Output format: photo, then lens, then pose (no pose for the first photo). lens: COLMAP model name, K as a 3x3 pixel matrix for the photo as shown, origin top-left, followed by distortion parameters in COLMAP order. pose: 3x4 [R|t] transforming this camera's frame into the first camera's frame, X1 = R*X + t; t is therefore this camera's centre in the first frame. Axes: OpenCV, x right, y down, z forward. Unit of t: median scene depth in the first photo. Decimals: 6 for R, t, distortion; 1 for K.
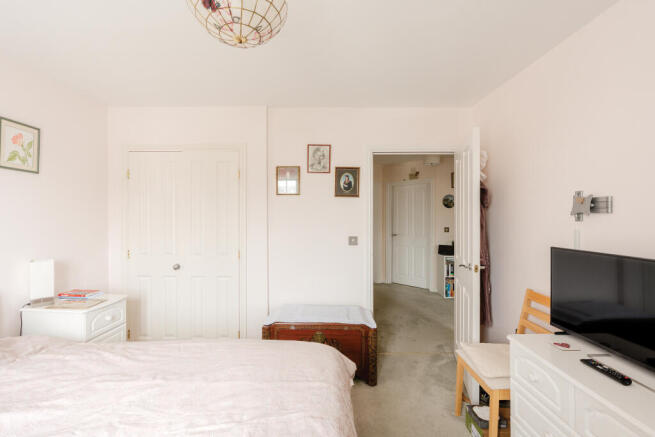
lens RADIAL K [[297.8, 0, 324.2], [0, 297.8, 215.1], [0, 0, 1]] dist [-0.001303, -0.000259]
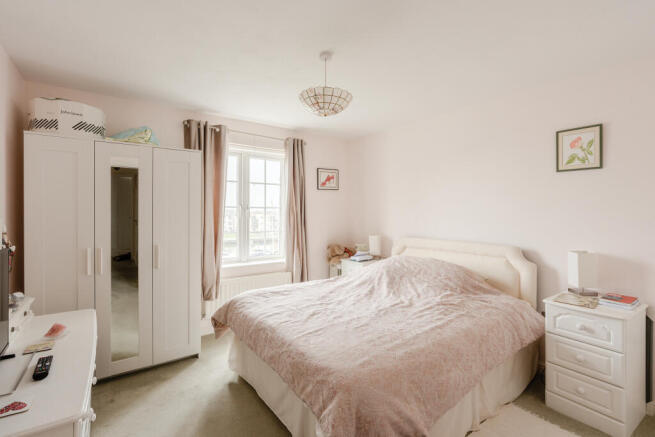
lens RADIAL K [[297.8, 0, 325.1], [0, 297.8, 215.1], [0, 0, 1]] dist [-0.001303, -0.000259]
pose [[-0.798673, 0.005160, -0.601744, 0.422400], [-0.001062, 0.999950, 0.009984, 0.011597], [0.601765, 0.008613, -0.798627, 1.298596]]
